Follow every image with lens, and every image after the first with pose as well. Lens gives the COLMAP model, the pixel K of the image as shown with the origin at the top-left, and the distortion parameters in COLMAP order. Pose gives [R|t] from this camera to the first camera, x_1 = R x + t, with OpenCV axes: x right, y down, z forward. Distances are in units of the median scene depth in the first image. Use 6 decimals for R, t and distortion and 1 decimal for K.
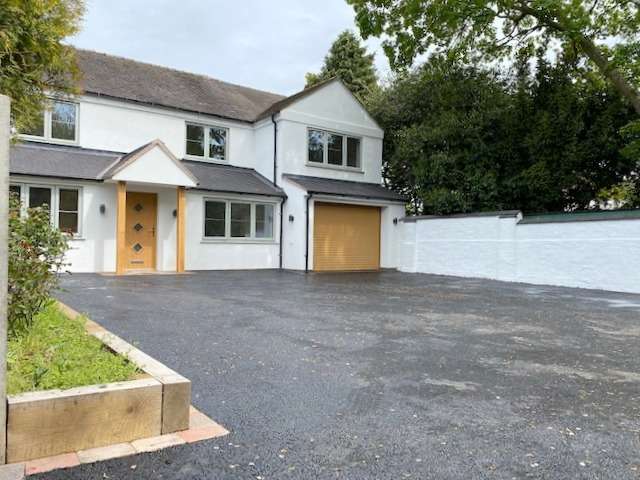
lens RADIAL K [[470.4, 0, 320.0], [0, 470.4, 240.0], [0, 0, 1]] dist [0.074333, -0.208115]
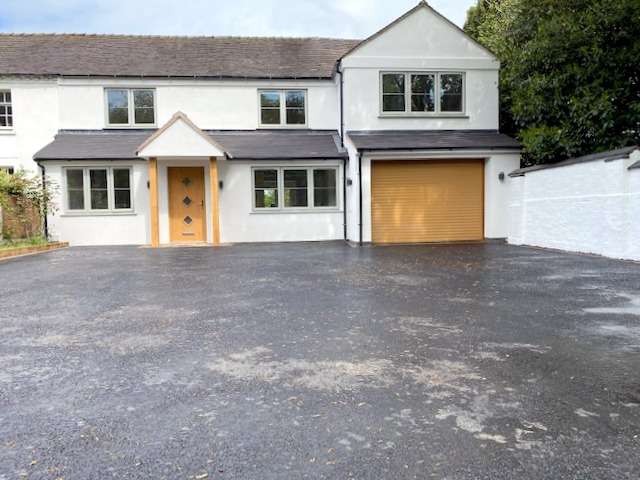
lens RADIAL K [[470.4, 0, 320.0], [0, 470.4, 240.0], [0, 0, 1]] dist [0.074333, -0.208115]
pose [[0.857985, -0.002752, -0.513667, 0.333199], [0.036598, 0.997772, 0.055784, 0.009782], [0.512369, -0.066661, 0.856174, 0.215540]]
